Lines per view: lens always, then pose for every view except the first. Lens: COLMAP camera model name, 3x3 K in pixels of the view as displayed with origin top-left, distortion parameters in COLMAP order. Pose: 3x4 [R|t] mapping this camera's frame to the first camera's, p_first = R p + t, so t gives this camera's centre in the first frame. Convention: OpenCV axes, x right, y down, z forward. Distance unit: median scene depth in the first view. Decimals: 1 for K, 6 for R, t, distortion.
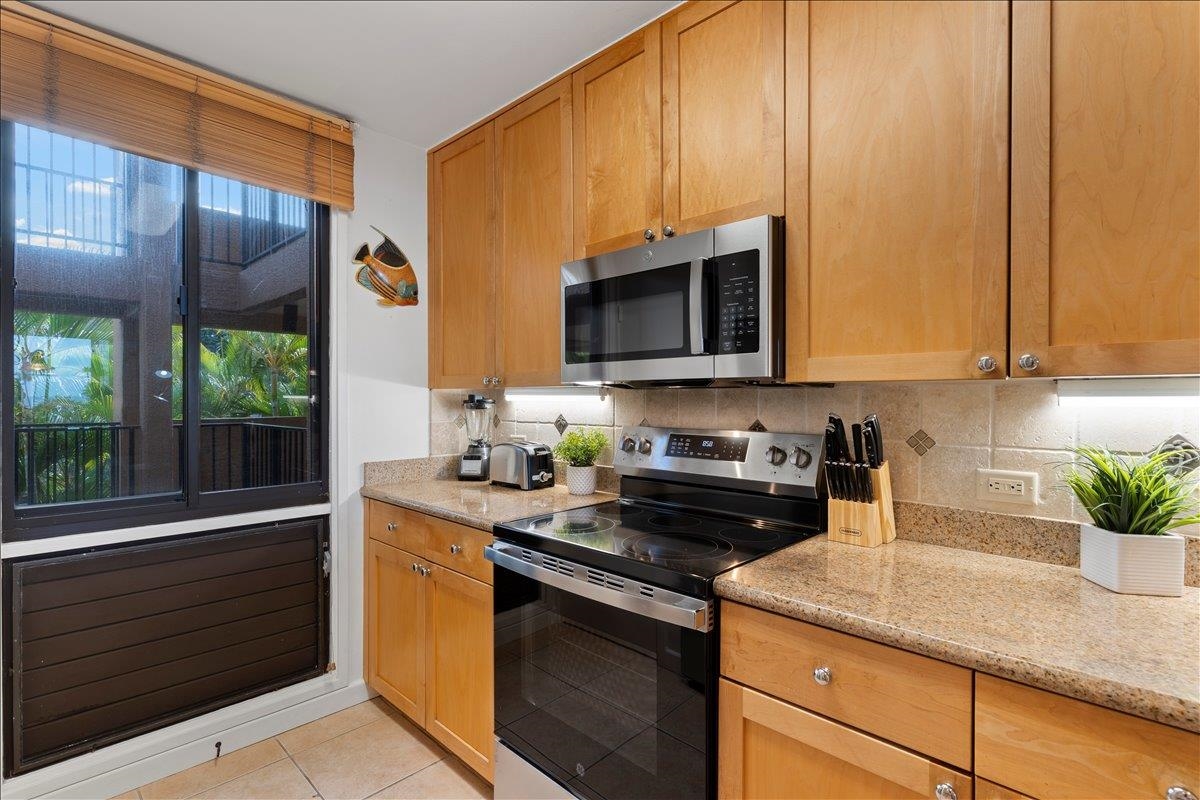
lens RADIAL K [[568.2, 0, 599.3], [0, 568.2, 401.7], [0, 0, 1]] dist [0.001066, -0.000063]
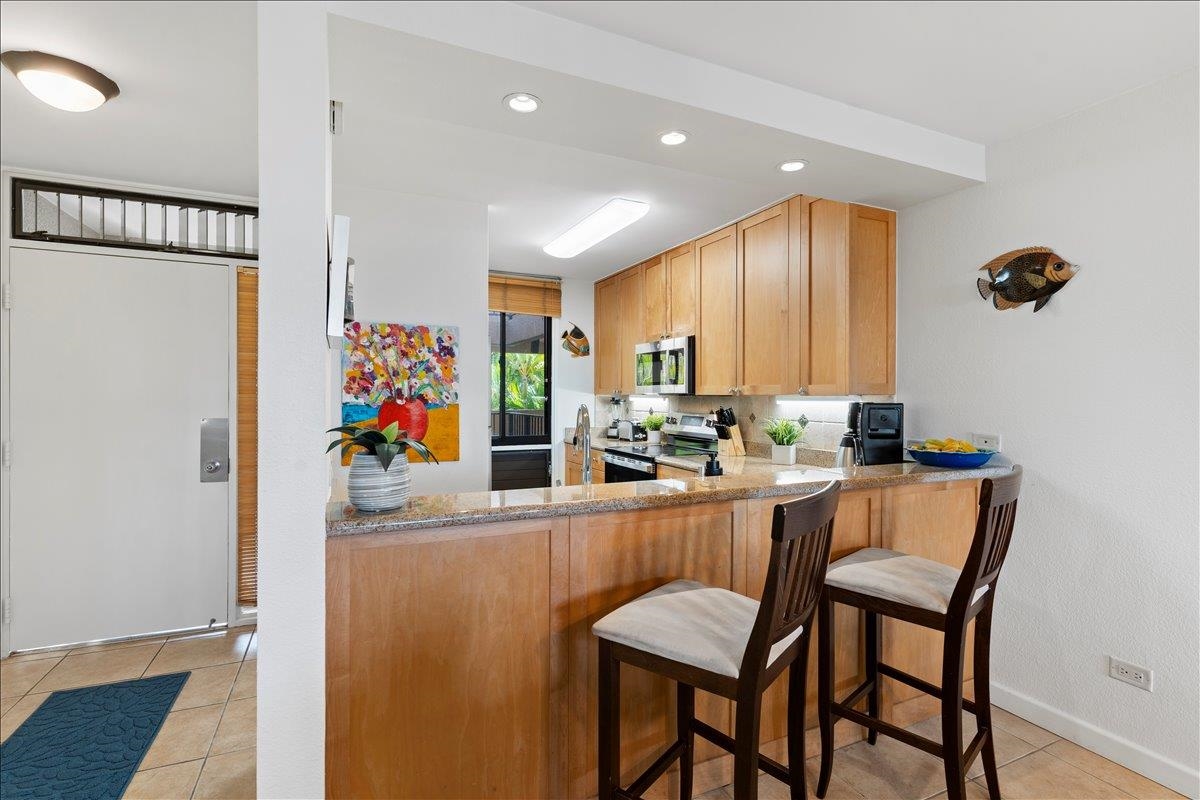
lens RADIAL K [[568.2, 0, 599.3], [0, 568.2, 401.7], [0, 0, 1]] dist [0.001066, -0.000063]
pose [[0.927865, 0.006671, -0.372857, 0.659831], [-0.005164, 0.999974, 0.005041, -0.009038], [0.372880, -0.002752, 0.927875, -1.246084]]
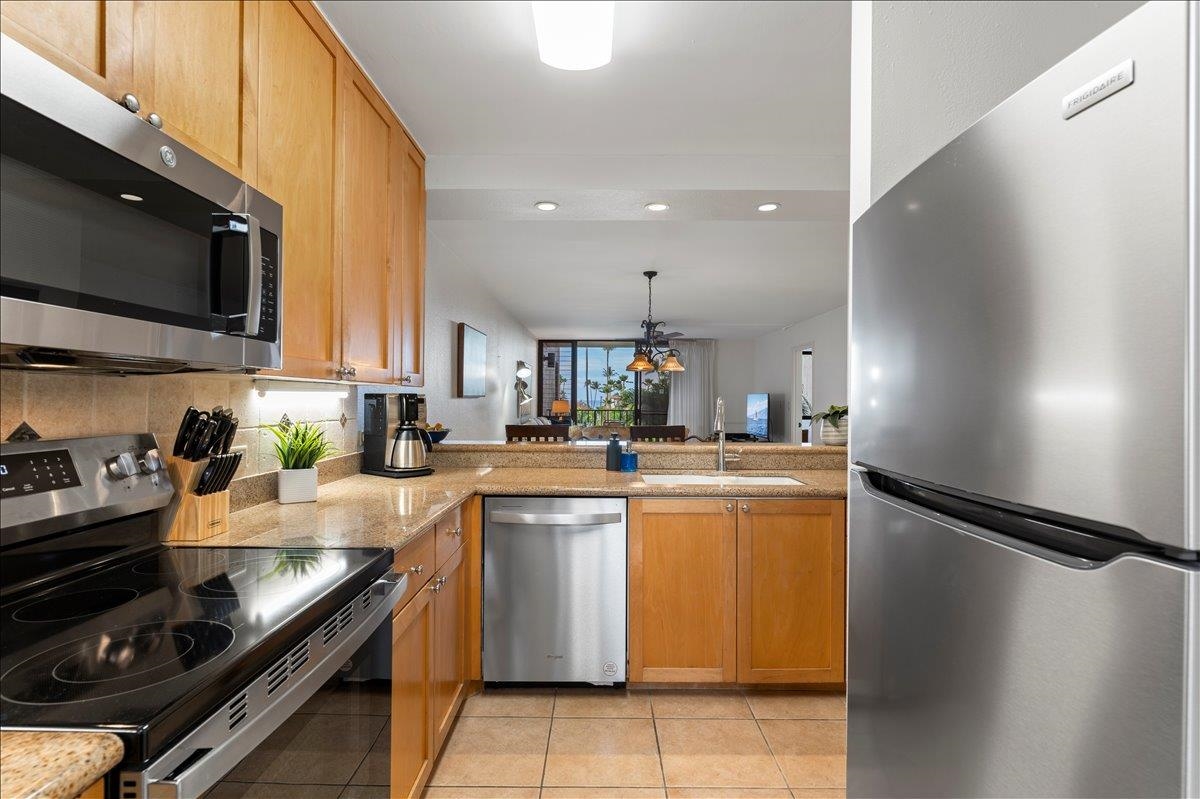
lens RADIAL K [[564.5, 0, 595.7], [0, 564.5, 401.5], [0, 0, 1]] dist [-0.000260, 0.000038]
pose [[-0.690523, -0.009249, 0.723251, -0.546643], [-0.002487, 0.999943, 0.010414, 0.000745], [-0.723306, 0.005392, -0.690506, 0.881797]]
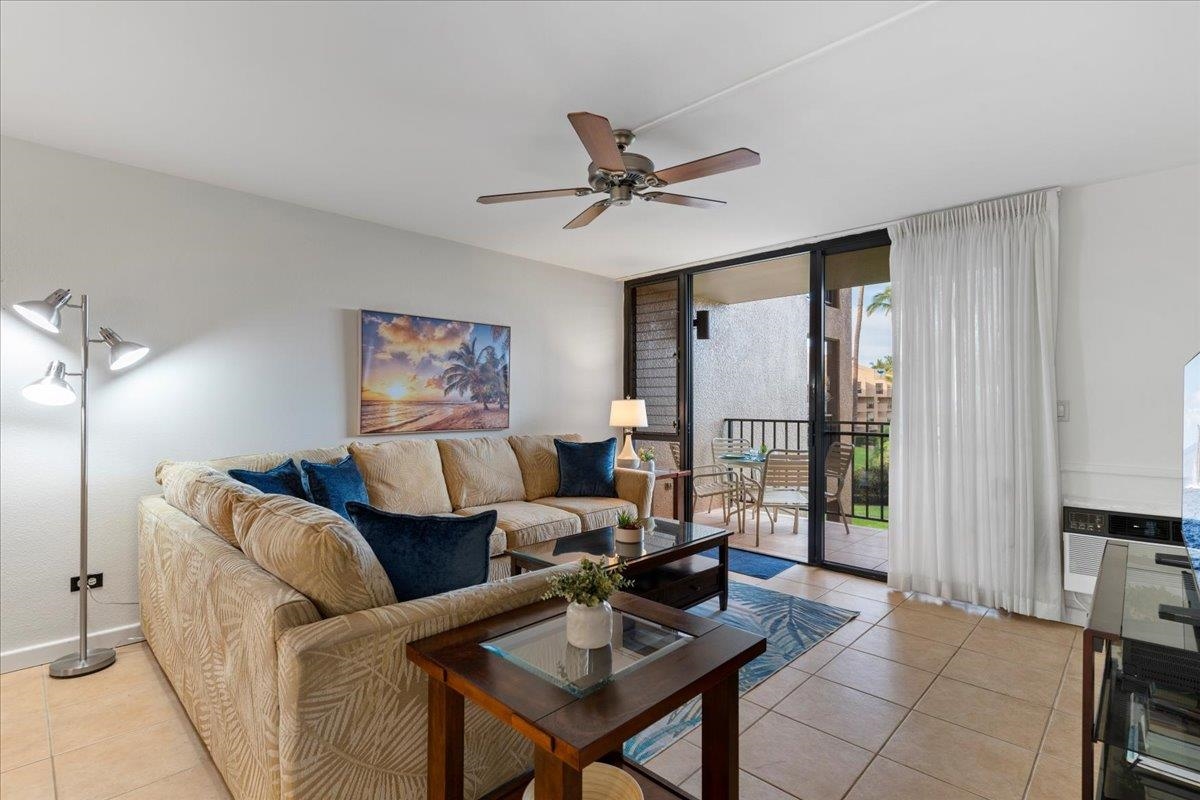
lens RADIAL K [[567.9, 0, 601.1], [0, 567.9, 396.3], [0, 0, 1]] dist [0.001050, -0.000119]
pose [[0.001354, 0.009594, 0.999953, 0.941938], [0.004721, 0.999943, -0.009601, 0.050976], [-0.999988, 0.004734, 0.001309, -2.313337]]
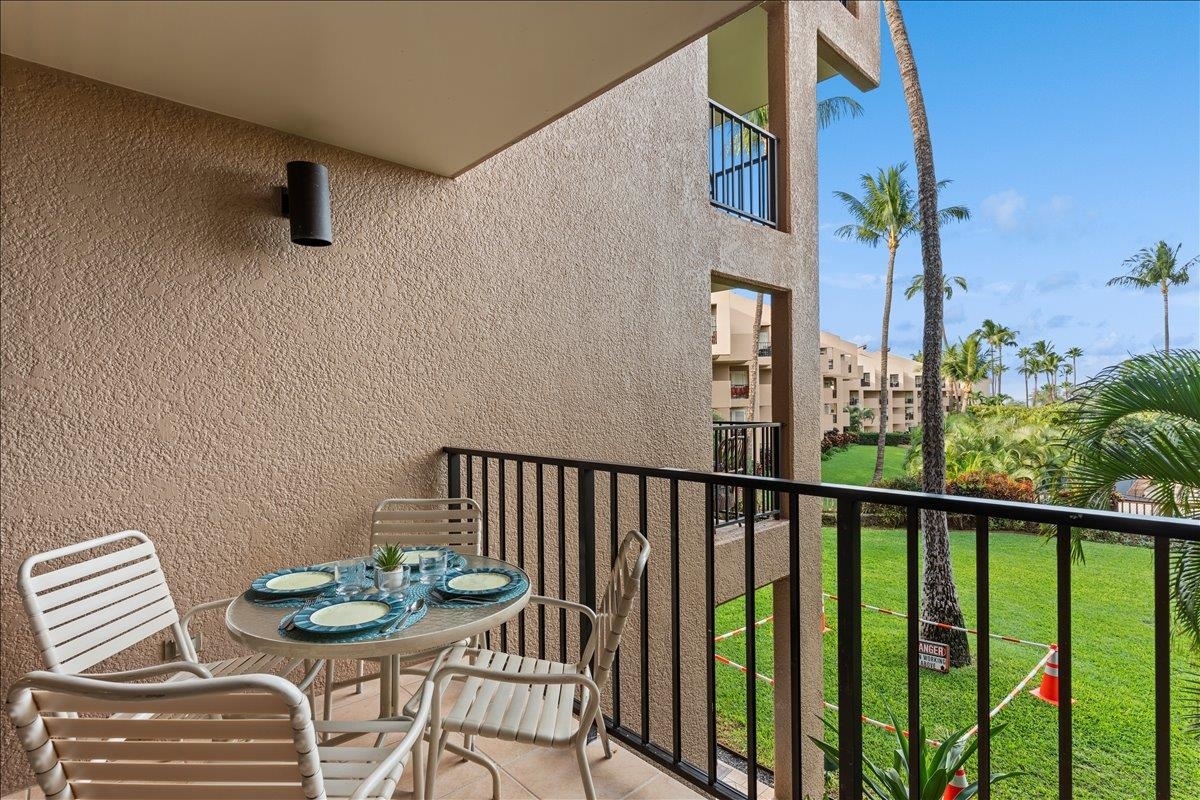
lens RADIAL K [[591.3, 0, 600.0], [0, 591.3, 400.0], [0, 0, 1]] dist [0.000694, -0.000089]
pose [[0.042798, -0.002166, 0.999081, 2.853483], [0.015221, 0.999883, 0.001516, 0.039978], [-0.998968, 0.015142, 0.042826, -3.485822]]
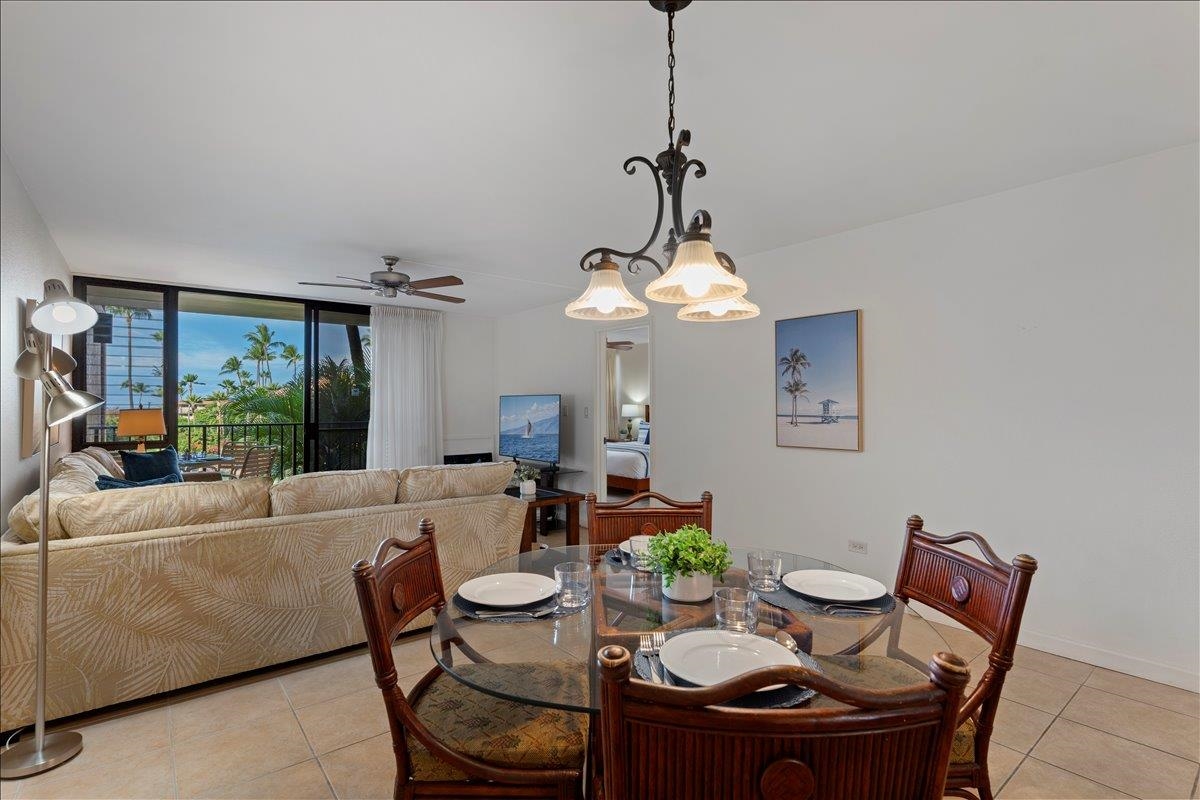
lens RADIAL K [[568.2, 0, 599.3], [0, 568.2, 401.7], [0, 0, 1]] dist [0.001066, -0.000063]
pose [[-0.992035, 0.000391, 0.125963, 1.130890], [0.000568, 0.999999, 0.001363, 0.010665], [-0.125962, 0.001424, -0.992034, -0.266041]]
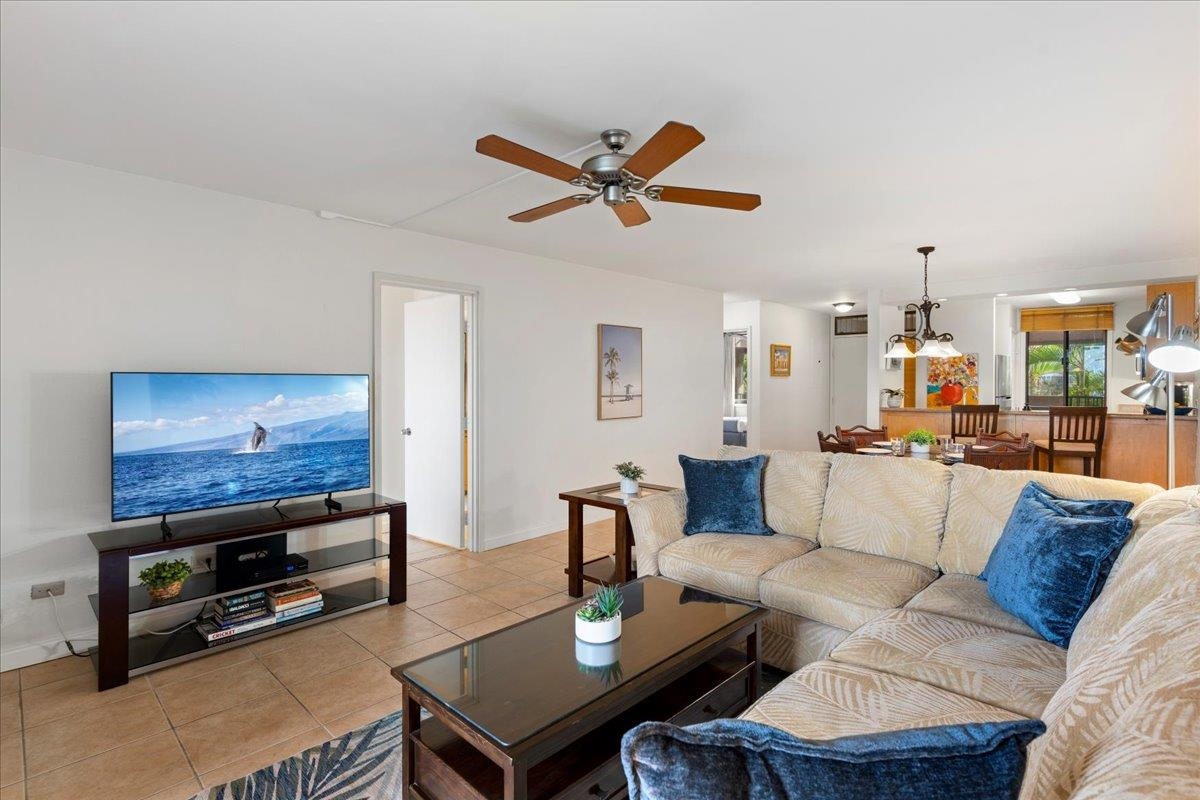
lens RADIAL K [[575.9, 0, 601.4], [0, 575.9, 388.1], [0, 0, 1]] dist [-0.000616, 0.001152]
pose [[-0.000770, 0.009356, -0.999956, 3.498166], [-0.005427, 0.999941, 0.009360, -0.001019], [0.999985, 0.005434, -0.000719, -2.384186]]
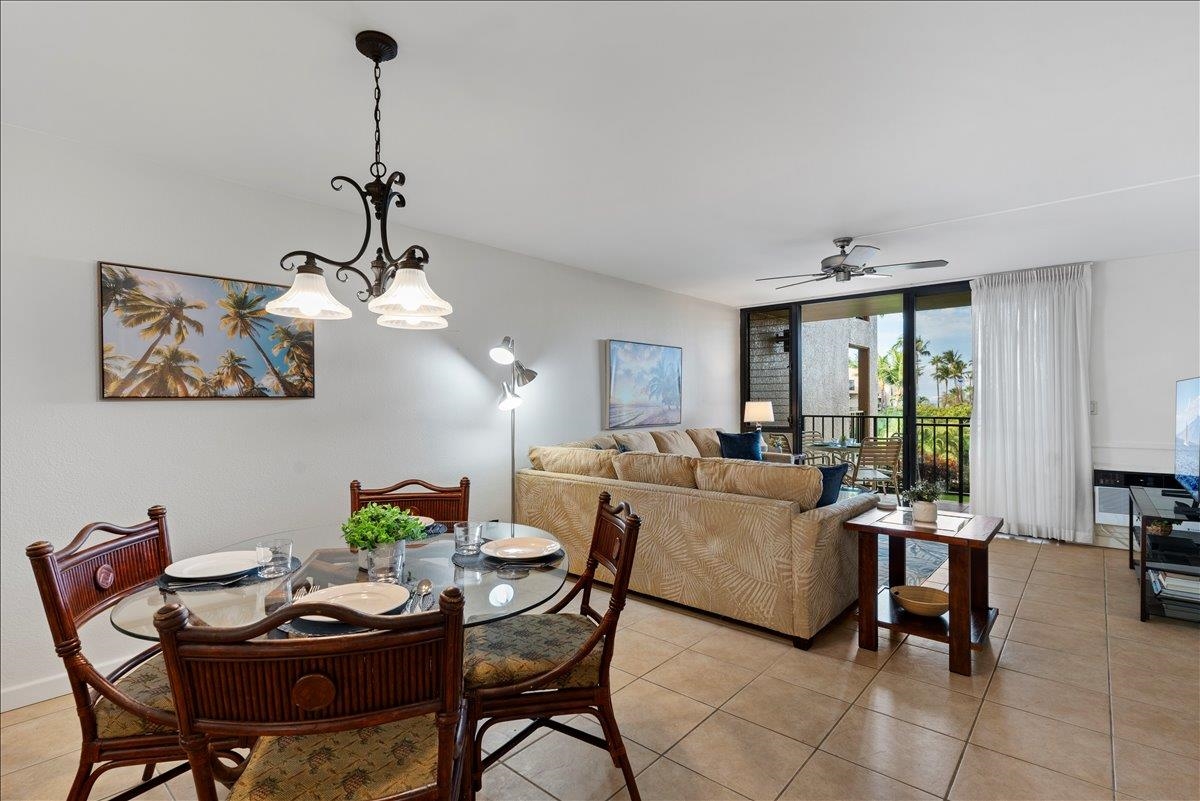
lens RADIAL K [[568.2, 0, 599.3], [0, 568.2, 402.2], [0, 0, 1]] dist [0.001066, -0.000063]
pose [[-0.048407, -0.004527, 0.998817, 0.197985], [0.011958, 0.999915, 0.005111, 0.020581], [-0.998756, 0.012191, -0.048349, -1.365383]]
